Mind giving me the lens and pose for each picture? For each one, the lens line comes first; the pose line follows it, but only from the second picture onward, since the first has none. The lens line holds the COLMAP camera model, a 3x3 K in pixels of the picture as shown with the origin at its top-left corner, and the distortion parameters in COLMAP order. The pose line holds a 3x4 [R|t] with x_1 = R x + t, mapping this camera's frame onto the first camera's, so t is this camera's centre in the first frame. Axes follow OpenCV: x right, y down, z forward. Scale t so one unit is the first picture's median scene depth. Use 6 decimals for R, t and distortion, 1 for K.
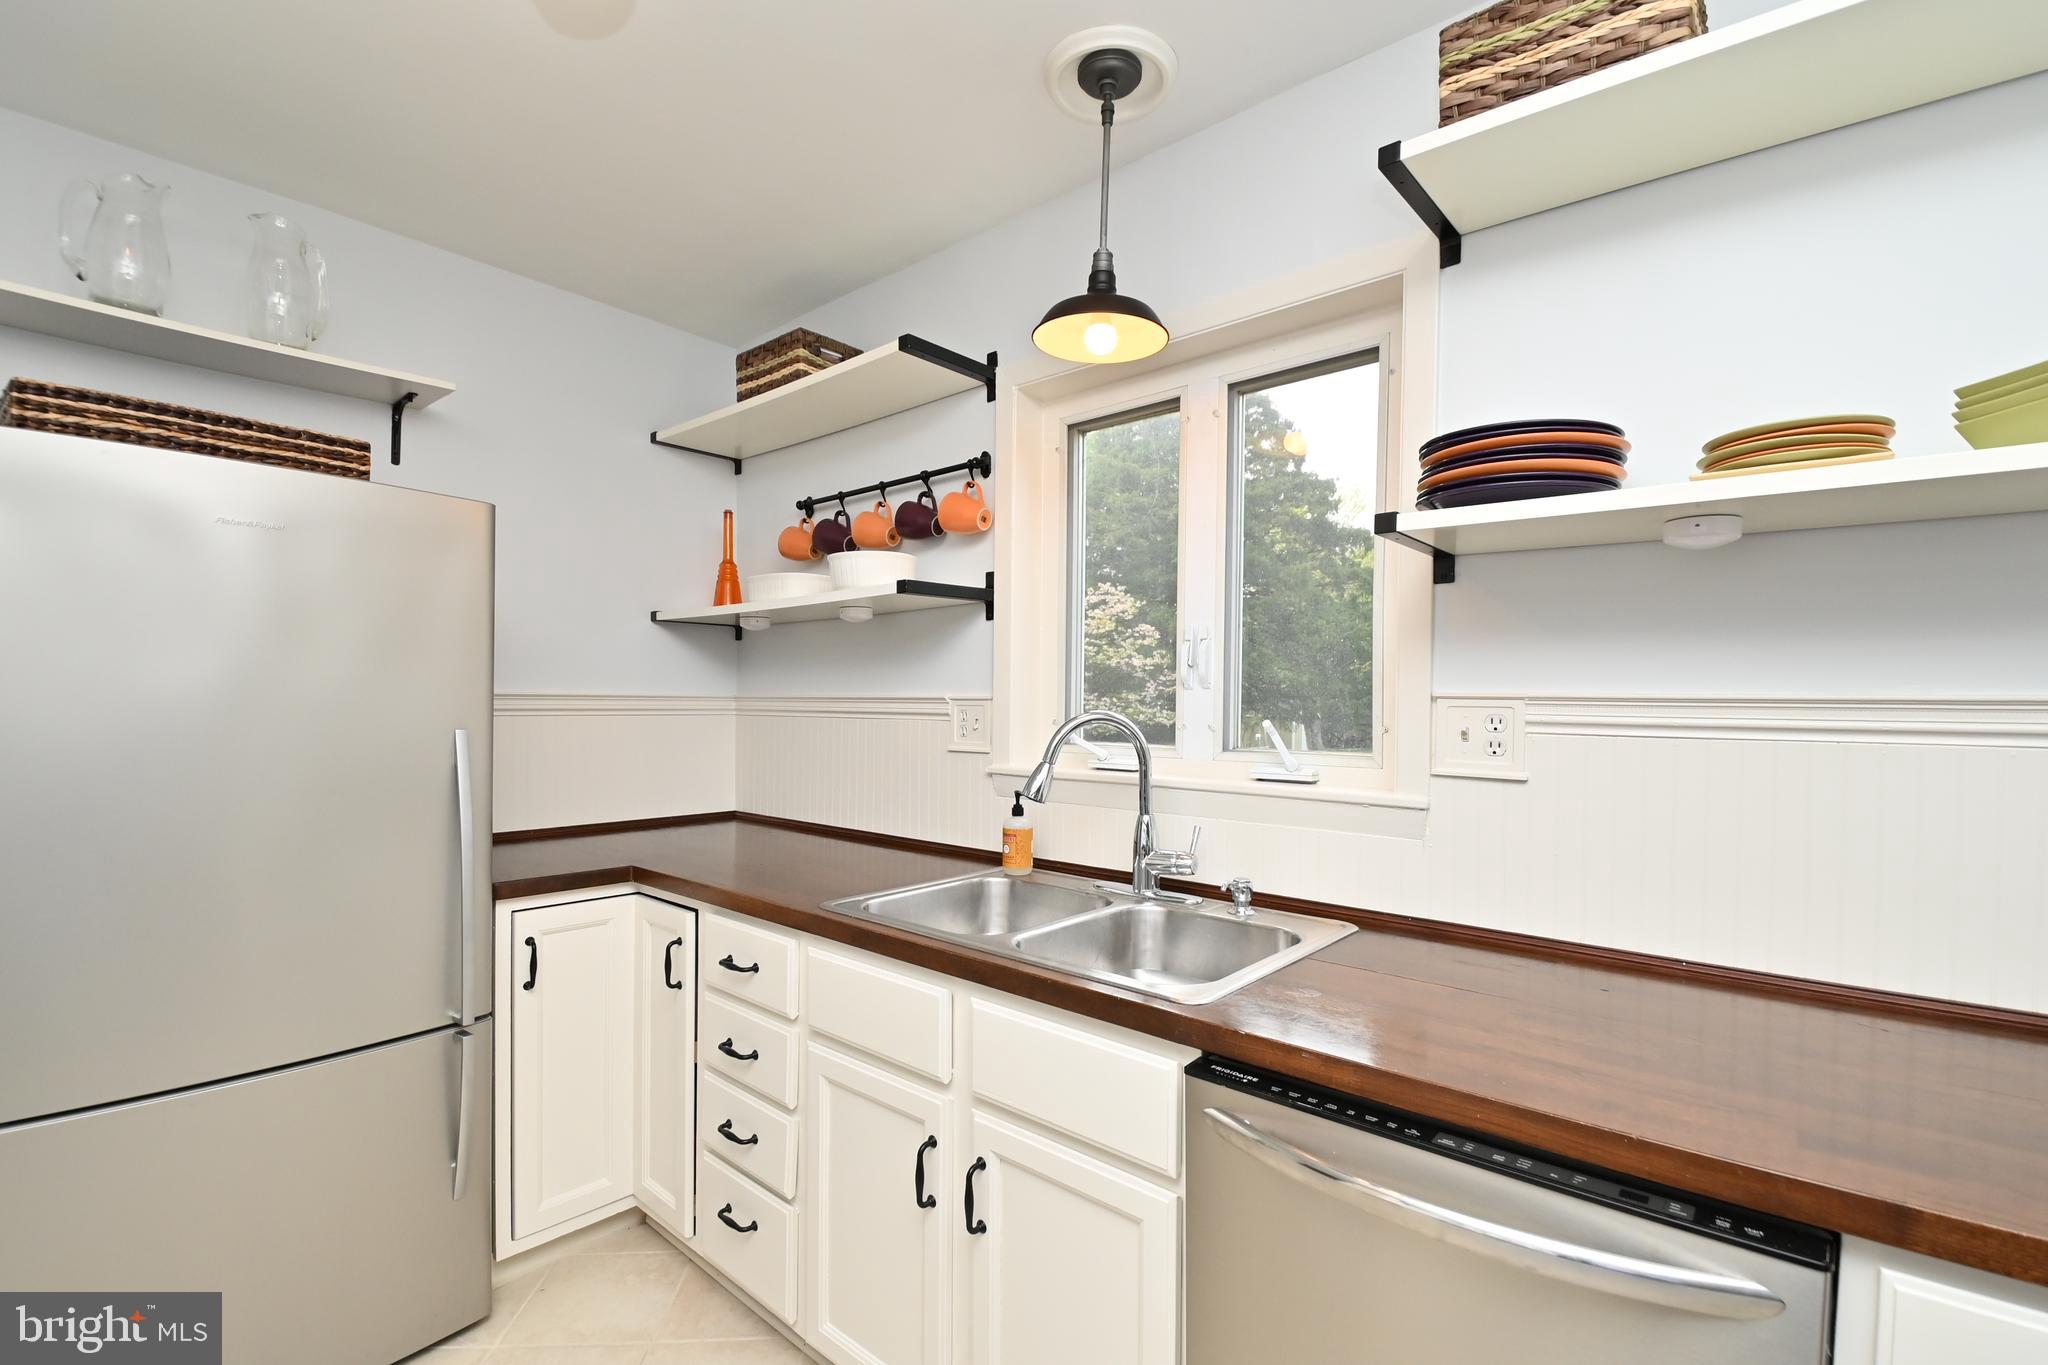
lens RADIAL K [[900.9, 0, 1037.5], [0, 900.9, 713.6], [0, 0, 1]] dist [0.018339, -0.024344]
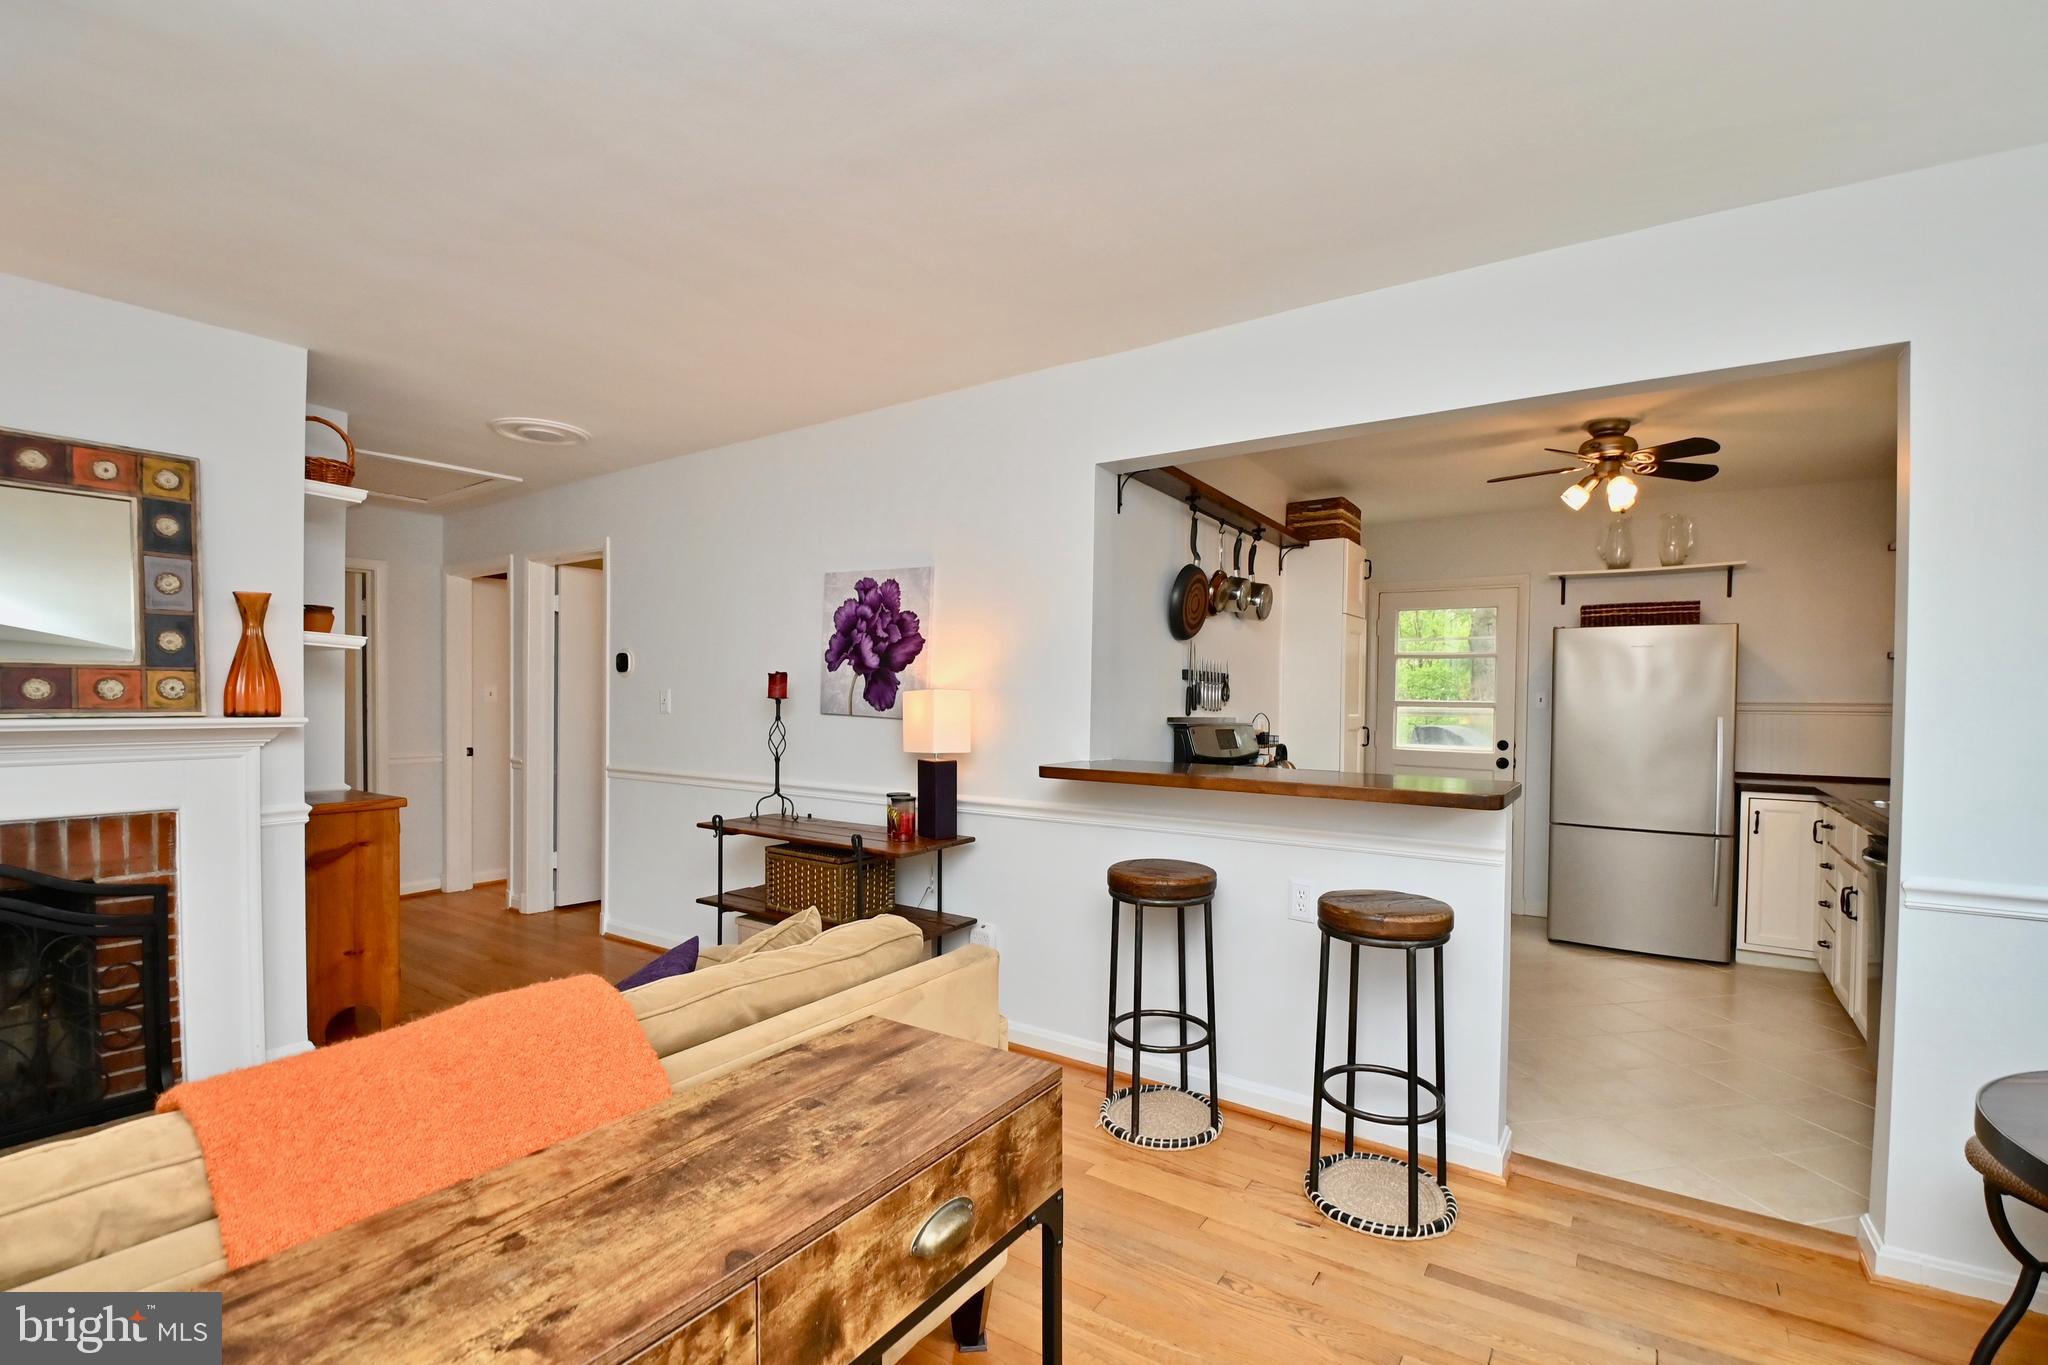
lens RADIAL K [[900.9, 0, 1037.5], [0, 900.9, 713.6], [0, 0, 1]] dist [0.018339, -0.024344]
pose [[0.115178, 0.005585, -0.993329, 1.467002], [-0.021267, 0.999769, 0.003155, 0.037032], [0.993117, 0.020762, 0.115270, -1.045770]]
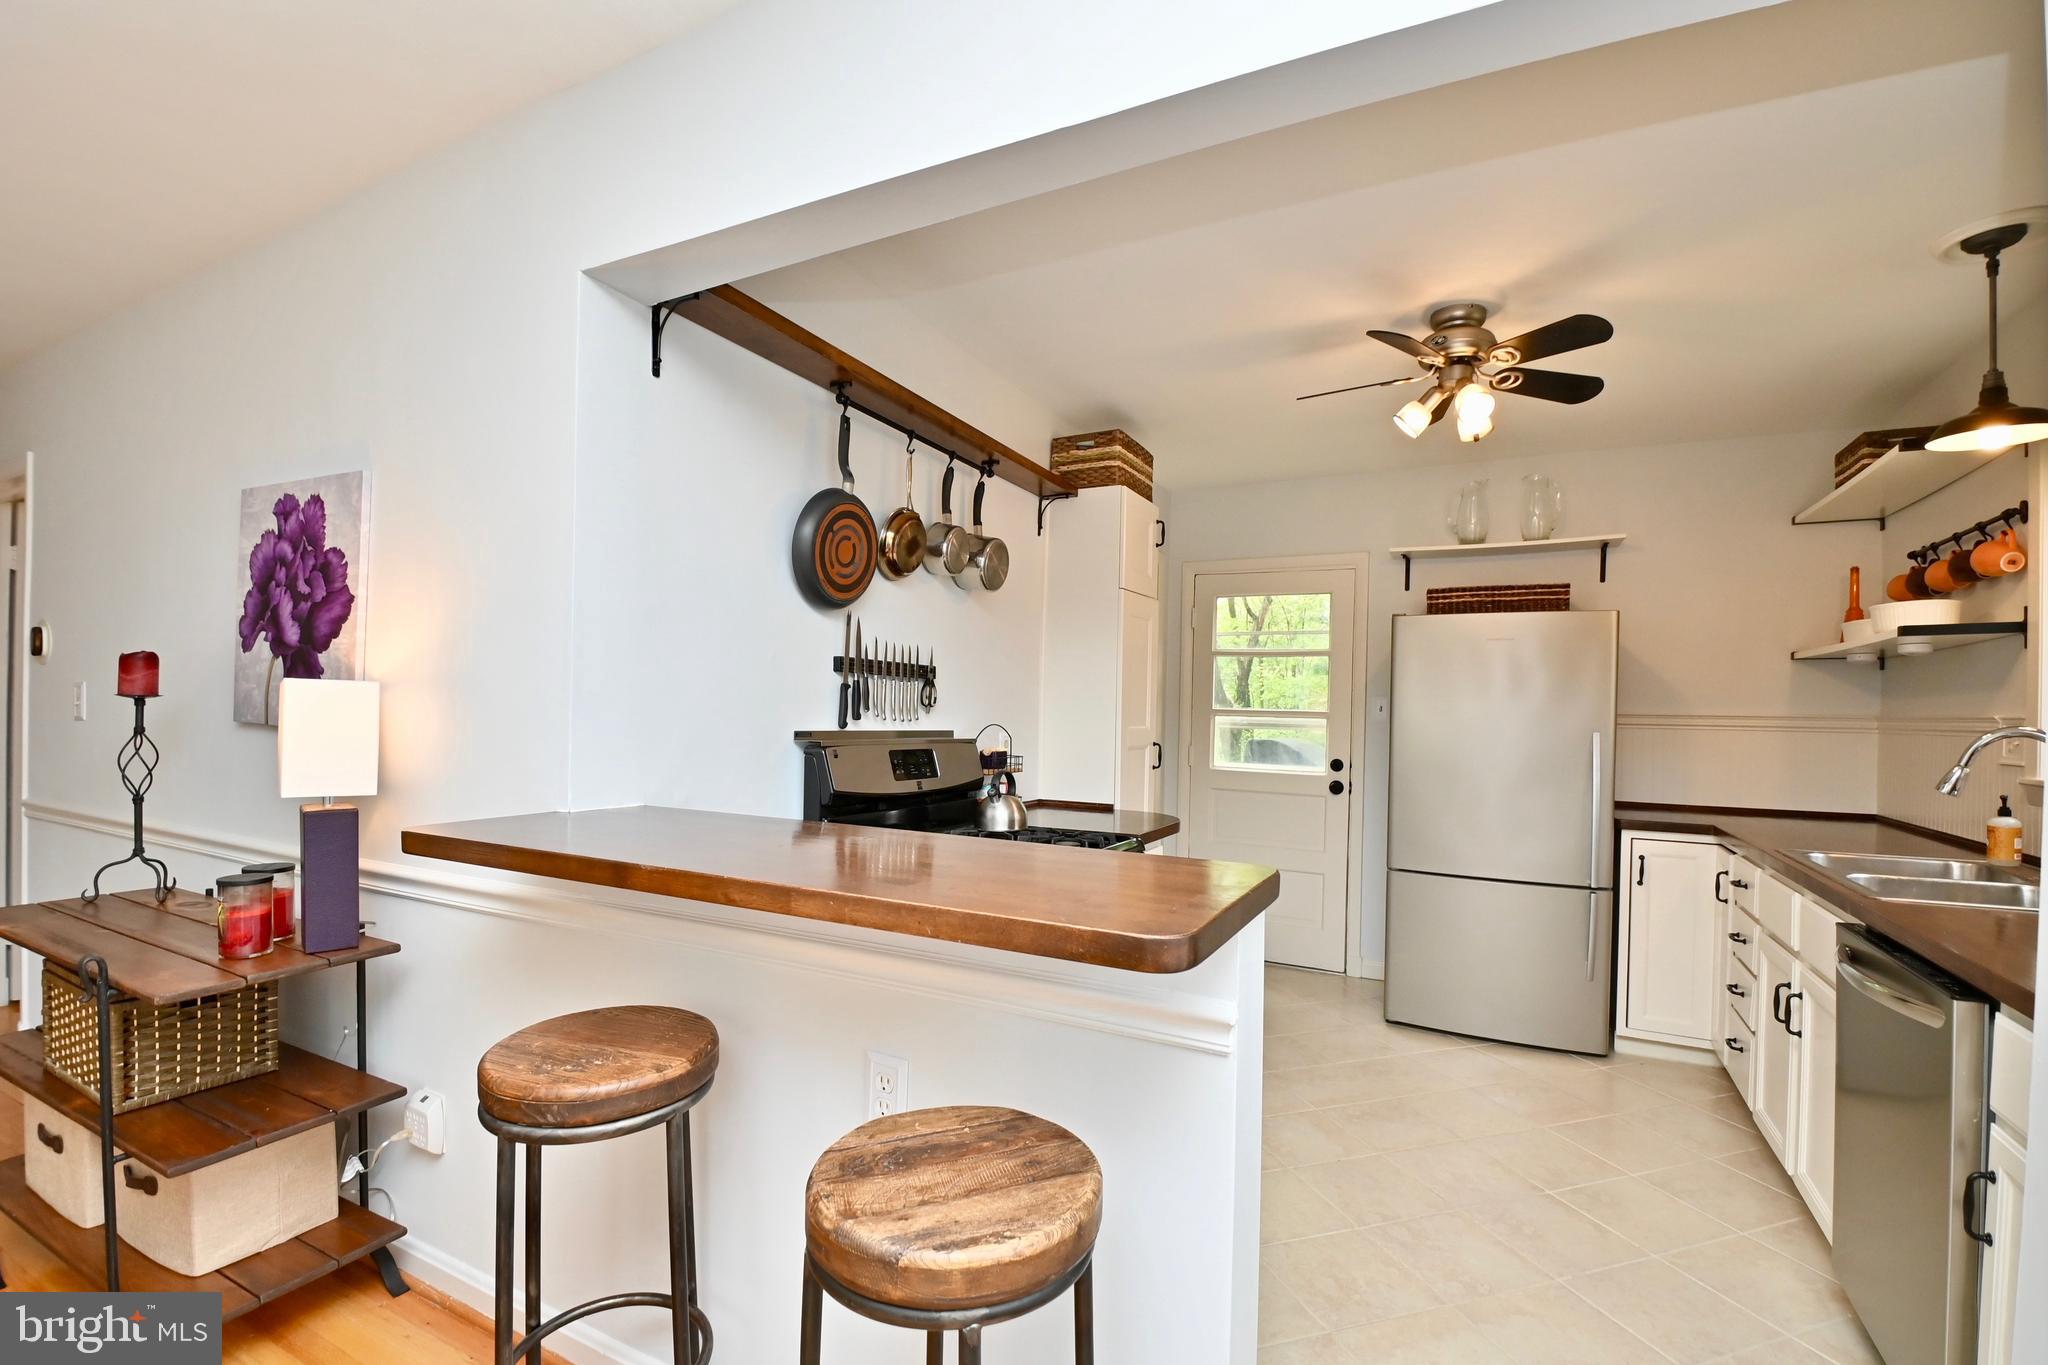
lens RADIAL K [[900.9, 0, 1037.5], [0, 900.9, 713.6], [0, 0, 1]] dist [0.018339, -0.024344]
pose [[0.233282, -0.000854, -0.972409, 0.846341], [-0.026976, 0.999609, -0.007349, 0.022042], [0.972035, 0.027946, 0.233168, -0.527403]]
